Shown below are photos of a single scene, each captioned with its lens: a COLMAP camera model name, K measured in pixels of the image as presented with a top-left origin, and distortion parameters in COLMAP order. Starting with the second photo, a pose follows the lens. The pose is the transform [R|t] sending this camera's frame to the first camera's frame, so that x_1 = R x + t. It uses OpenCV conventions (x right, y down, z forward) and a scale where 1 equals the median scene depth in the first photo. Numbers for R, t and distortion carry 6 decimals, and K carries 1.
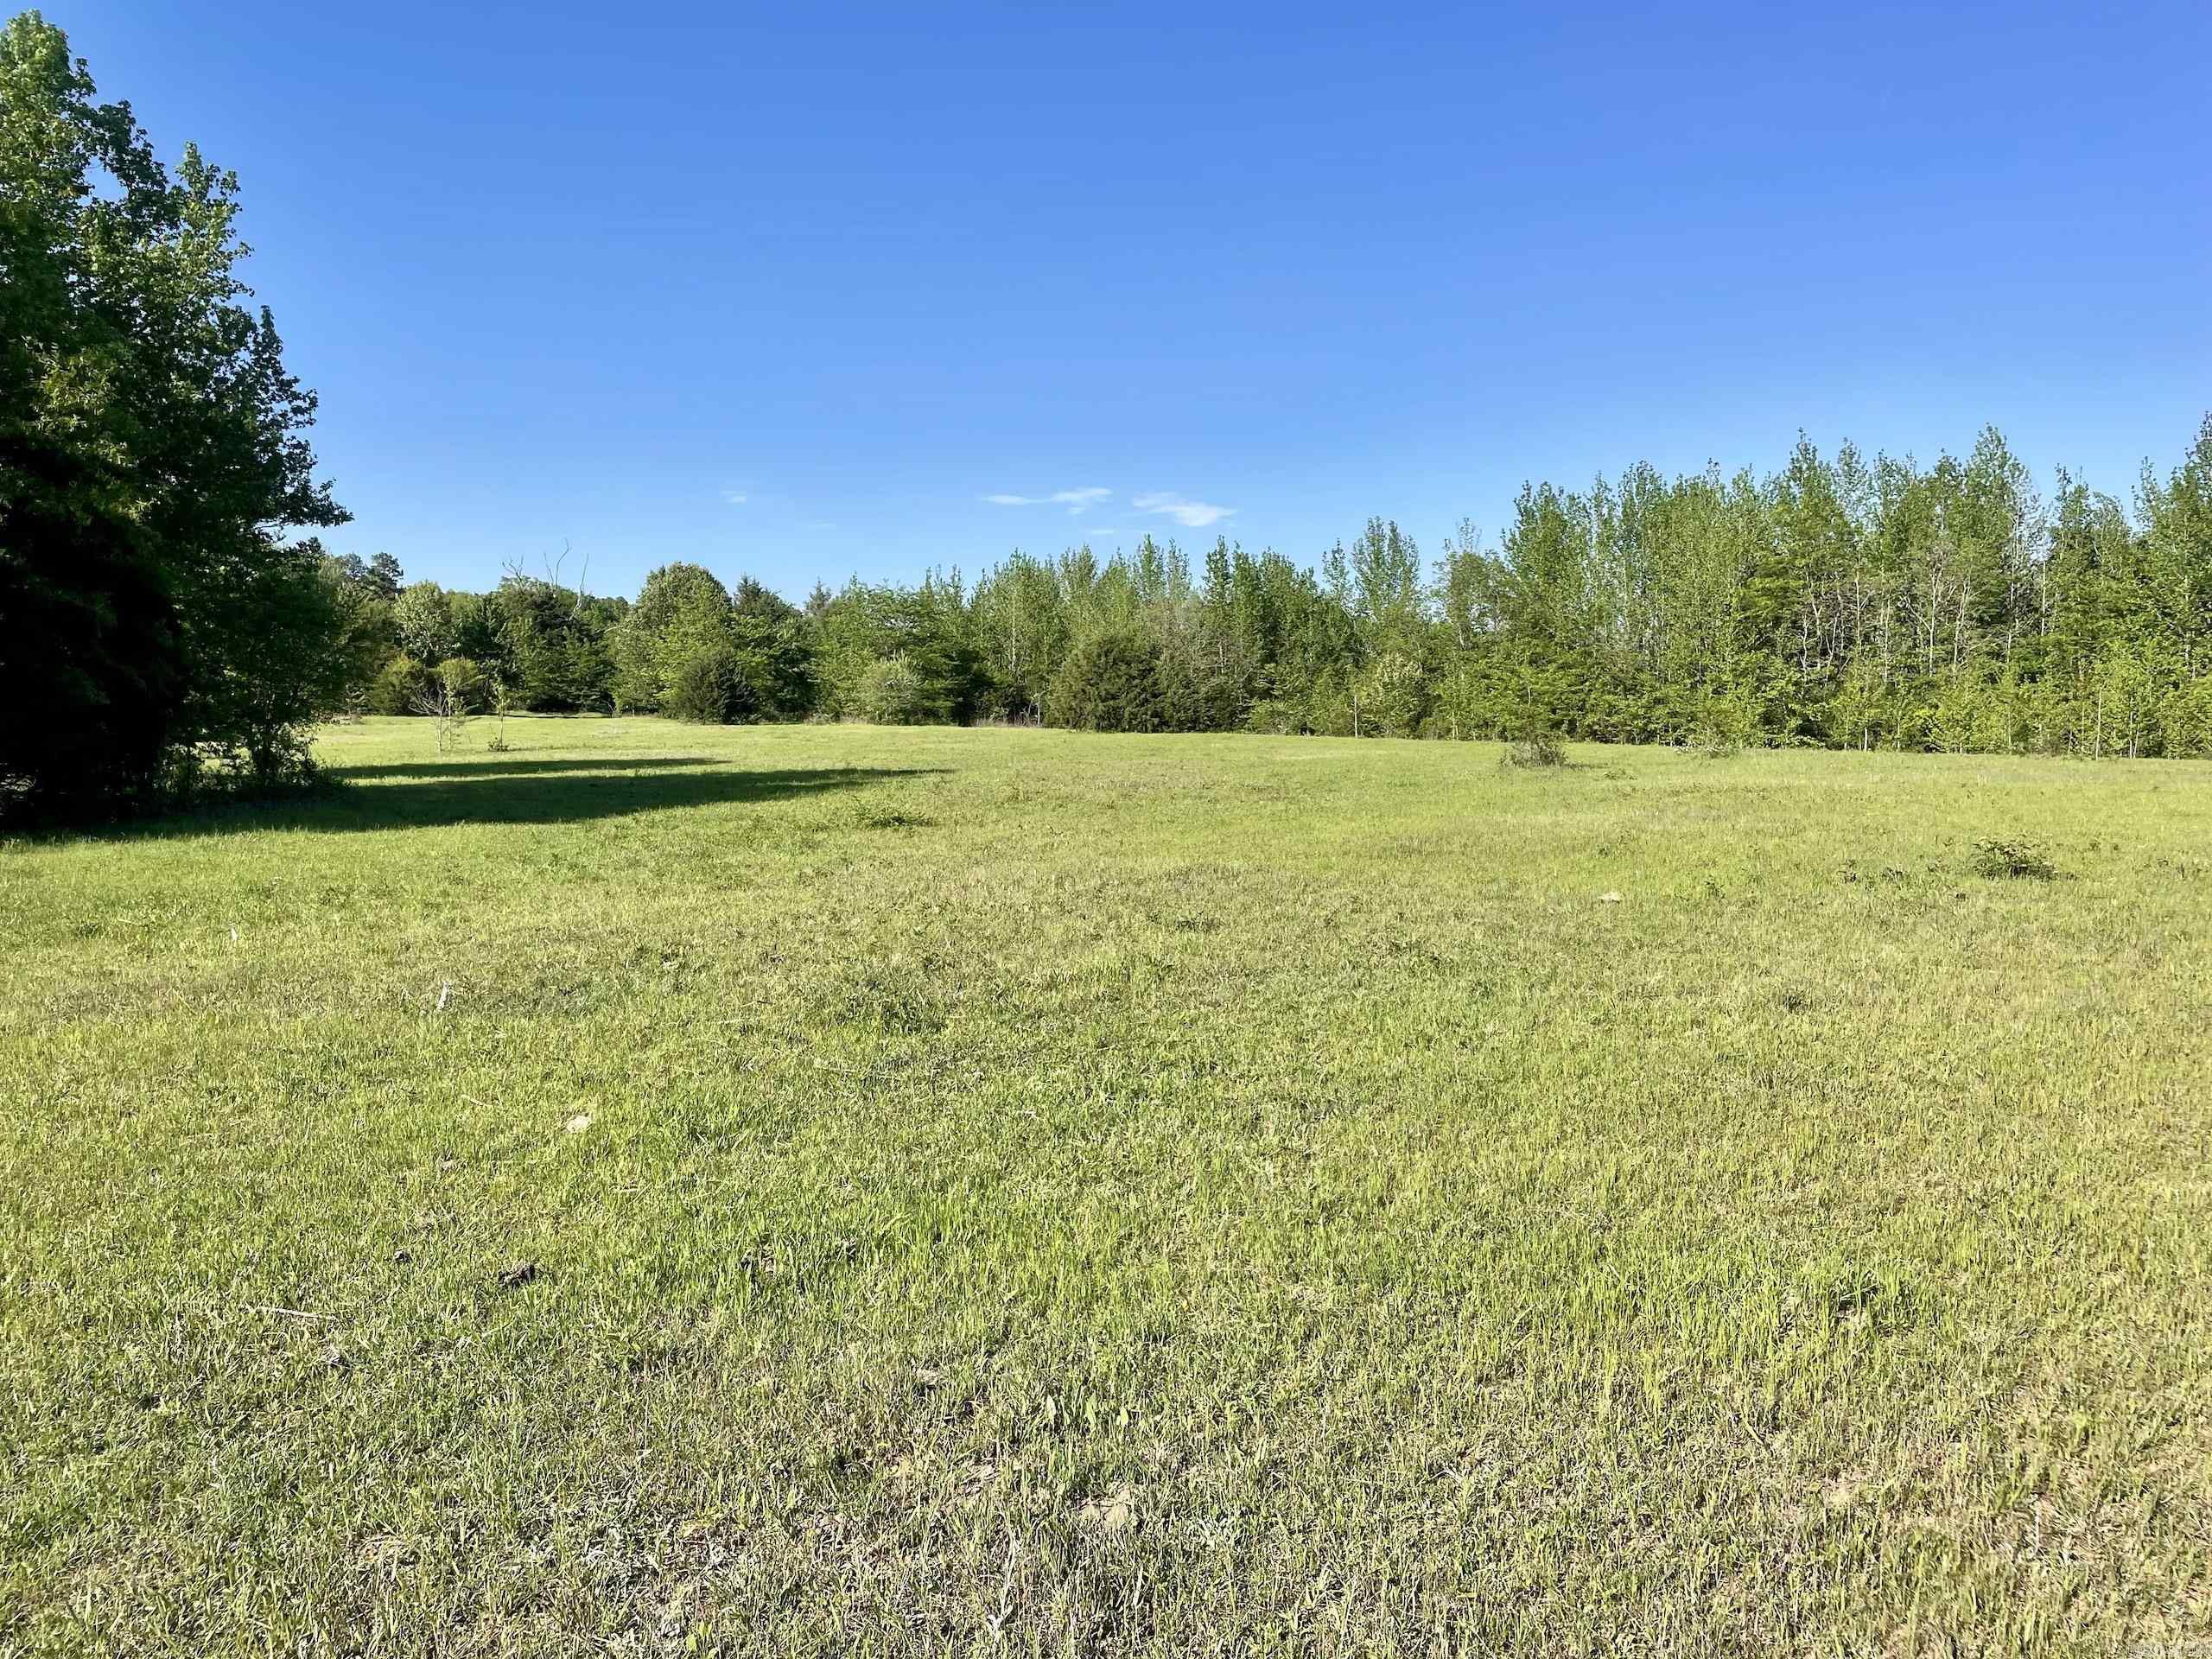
lens RADIAL K [[1650.8, 0, 1023.4], [0, 1650.8, 877.2], [0, 0, 1]] dist [0.002825, 0.000604]
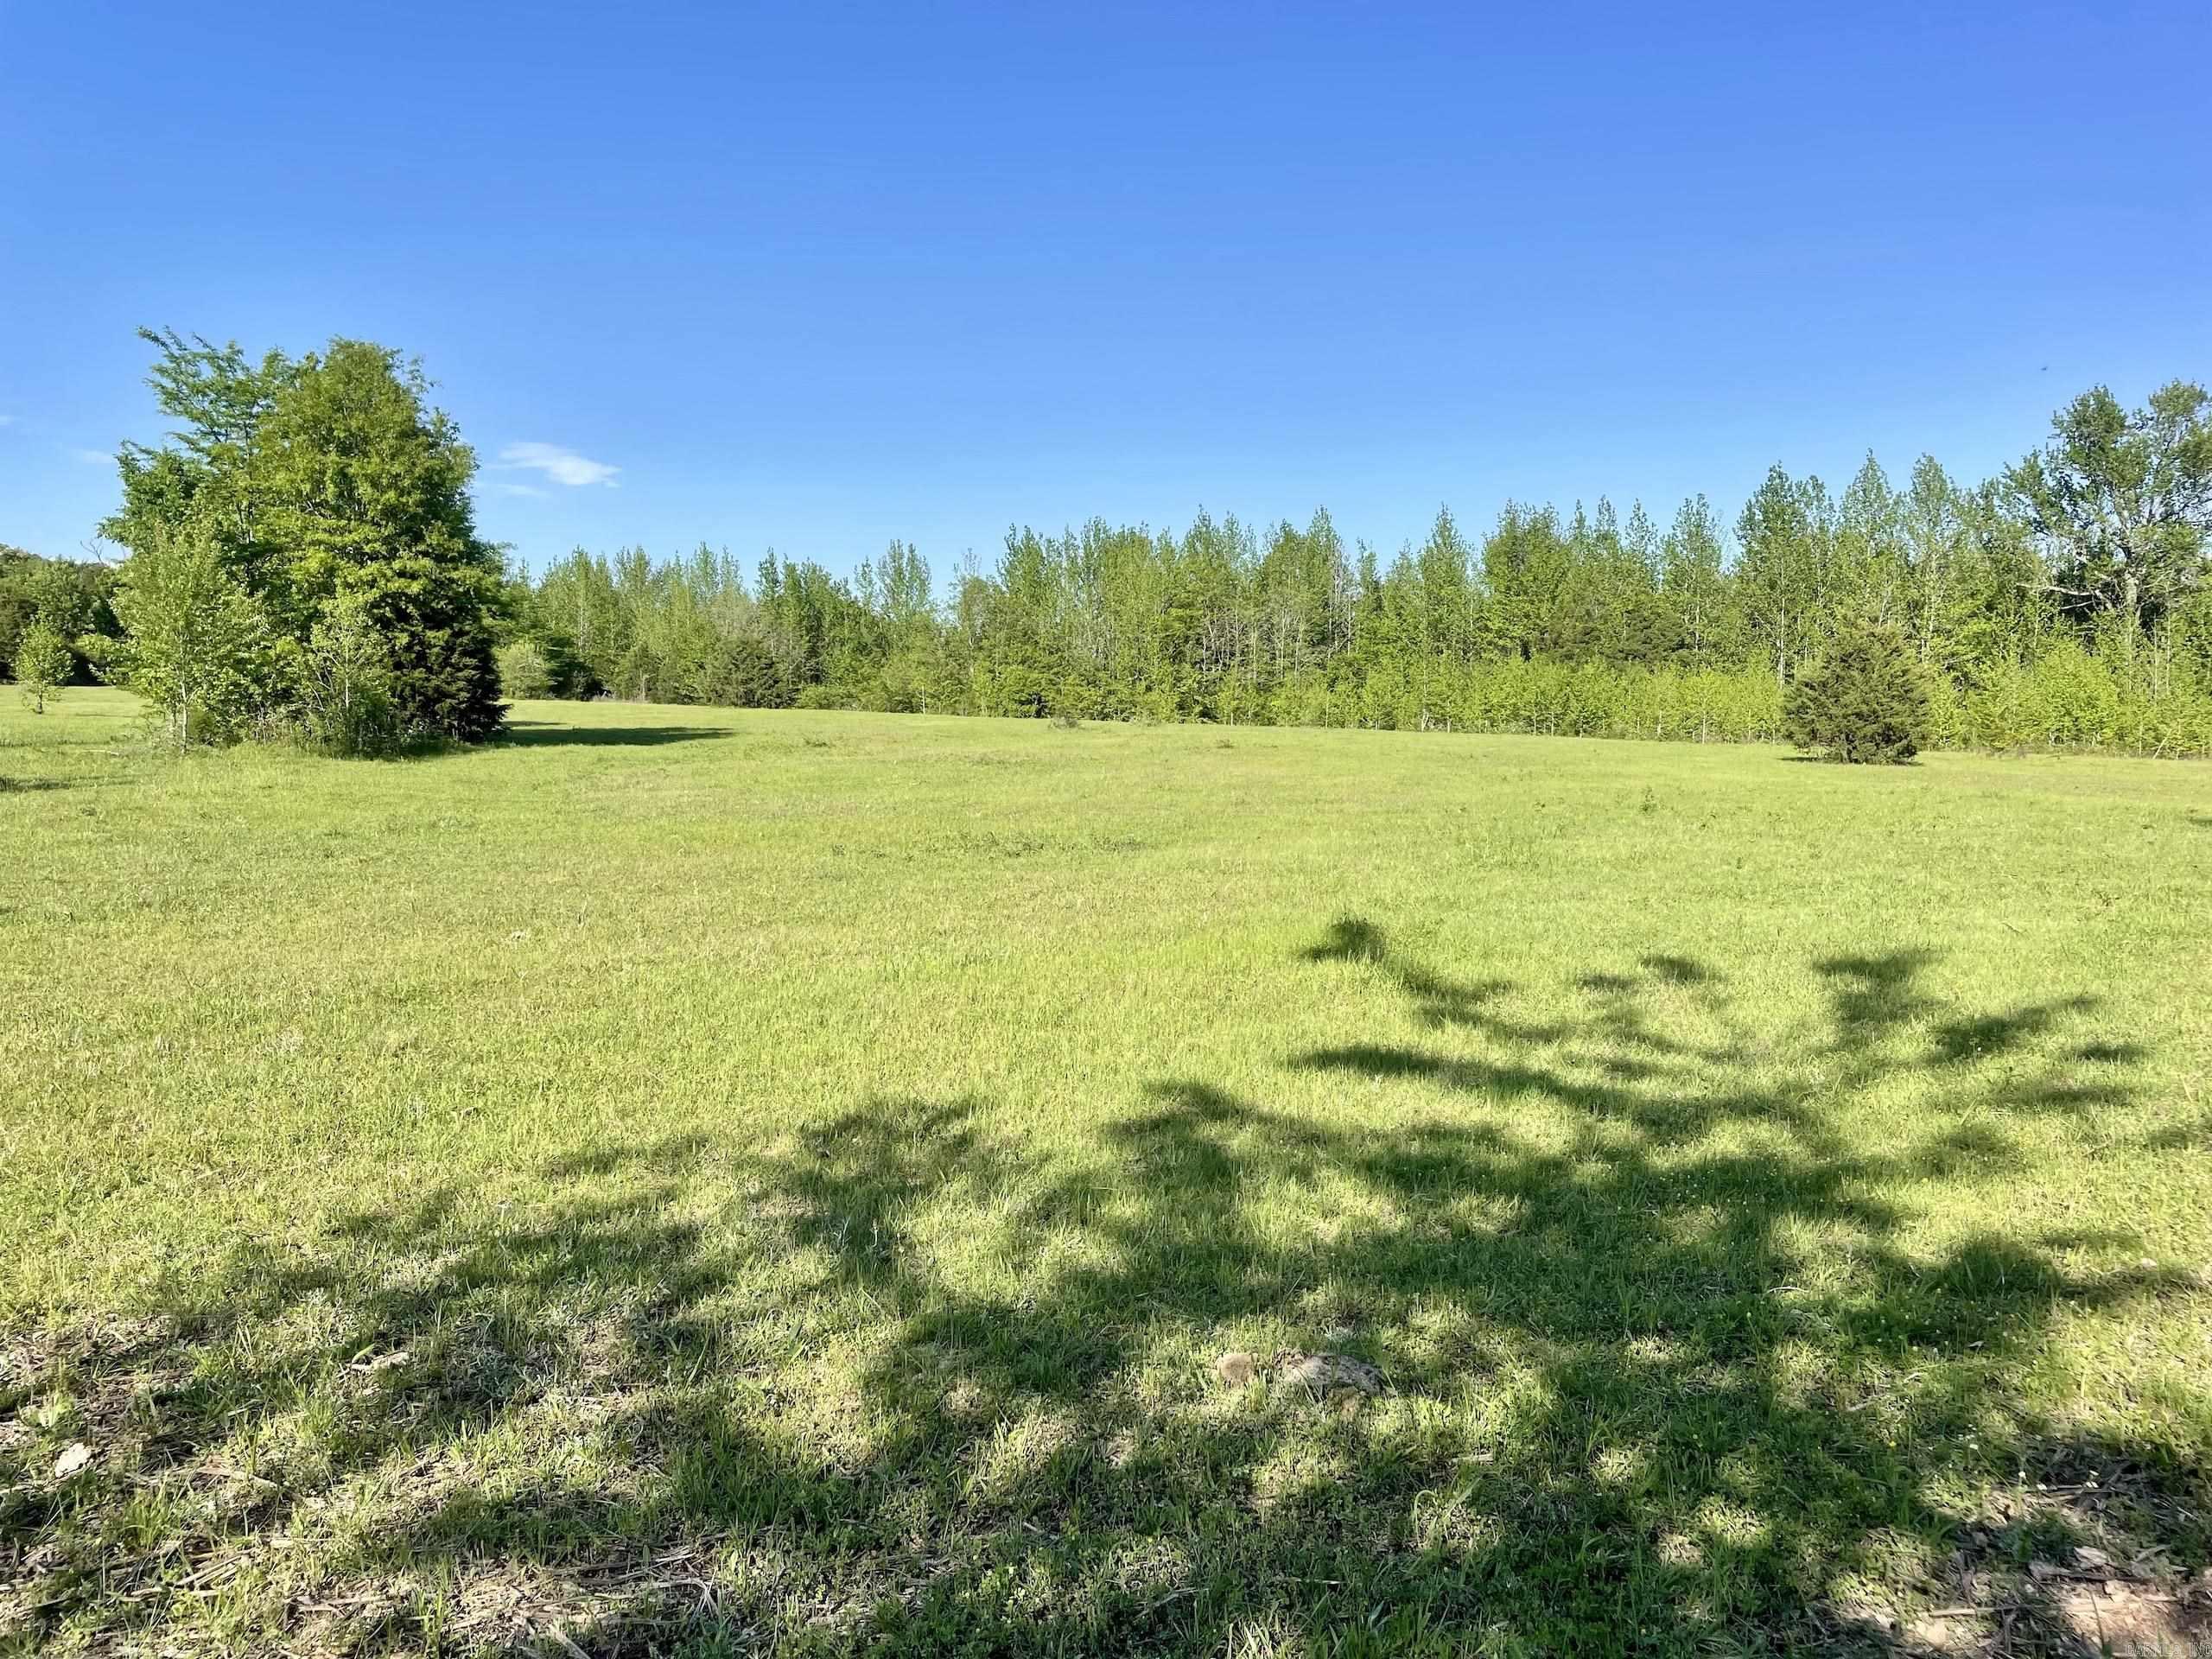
lens RADIAL K [[1697.4, 0, 1106.0], [0, 1697.4, 829.5], [0, 0, 1]] dist [-0.001341, -0.004809]
pose [[0.932269, -0.010601, 0.361610, -0.125360], [0.017153, 0.999742, -0.014912, 0.027776], [-0.361359, 0.020105, 0.932210, -0.300050]]
